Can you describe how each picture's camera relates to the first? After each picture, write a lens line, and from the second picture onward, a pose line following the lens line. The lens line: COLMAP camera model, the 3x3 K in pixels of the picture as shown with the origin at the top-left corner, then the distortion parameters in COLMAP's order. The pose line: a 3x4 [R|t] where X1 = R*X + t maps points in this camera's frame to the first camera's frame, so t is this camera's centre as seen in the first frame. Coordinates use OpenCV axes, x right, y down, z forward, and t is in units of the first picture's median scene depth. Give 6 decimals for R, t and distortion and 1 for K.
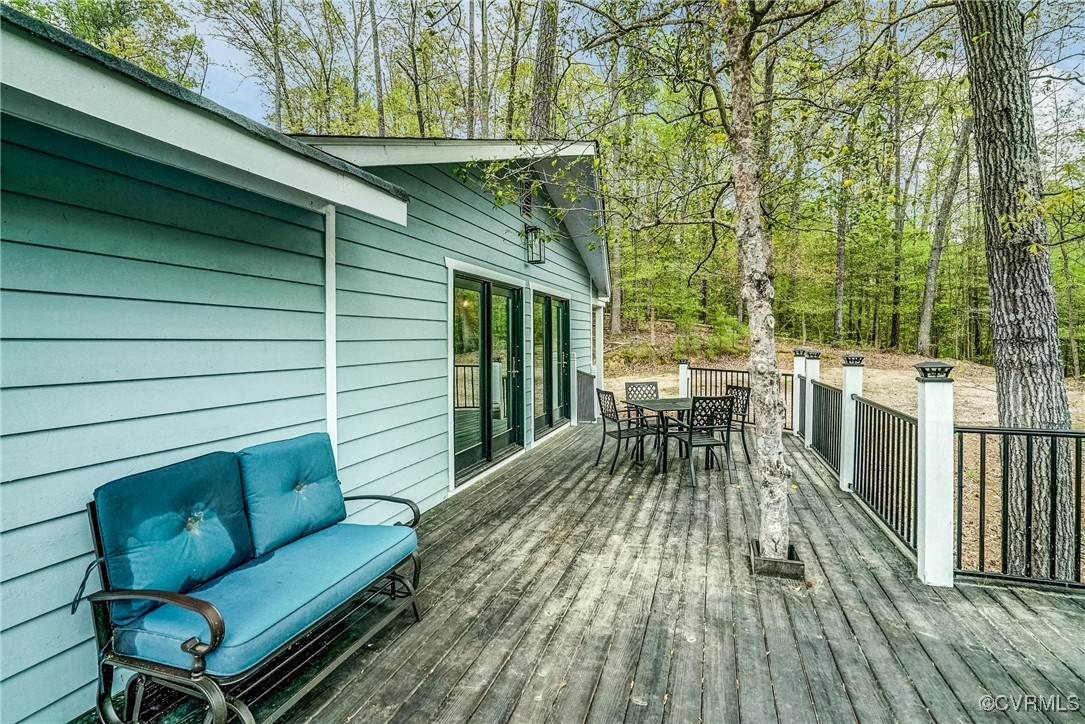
lens RADIAL K [[528.3, 0, 551.2], [0, 528.3, 338.7], [0, 0, 1]] dist [-0.025677, 0.002116]
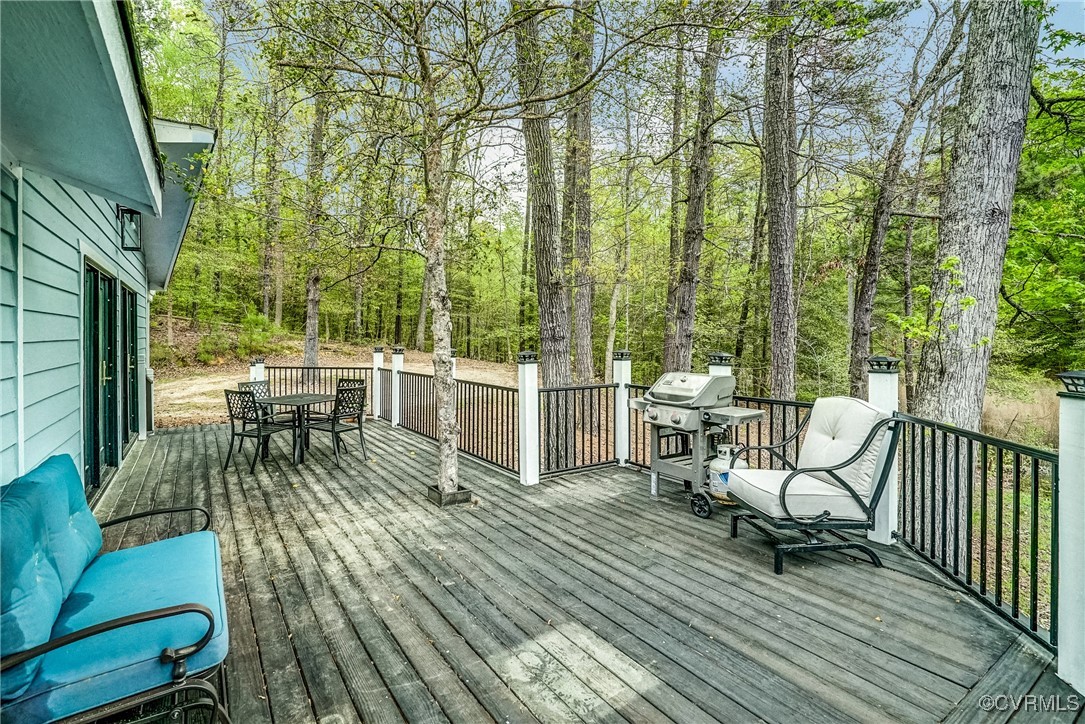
lens RADIAL K [[528.3, 0, 540.6], [0, 528.3, 338.8], [0, 0, 1]] dist [-0.025677, 0.002116]
pose [[0.626618, -0.006574, 0.779299, -0.517975], [0.003168, 0.999978, 0.005888, -0.005470], [-0.779320, -0.001220, 0.626625, -0.084684]]
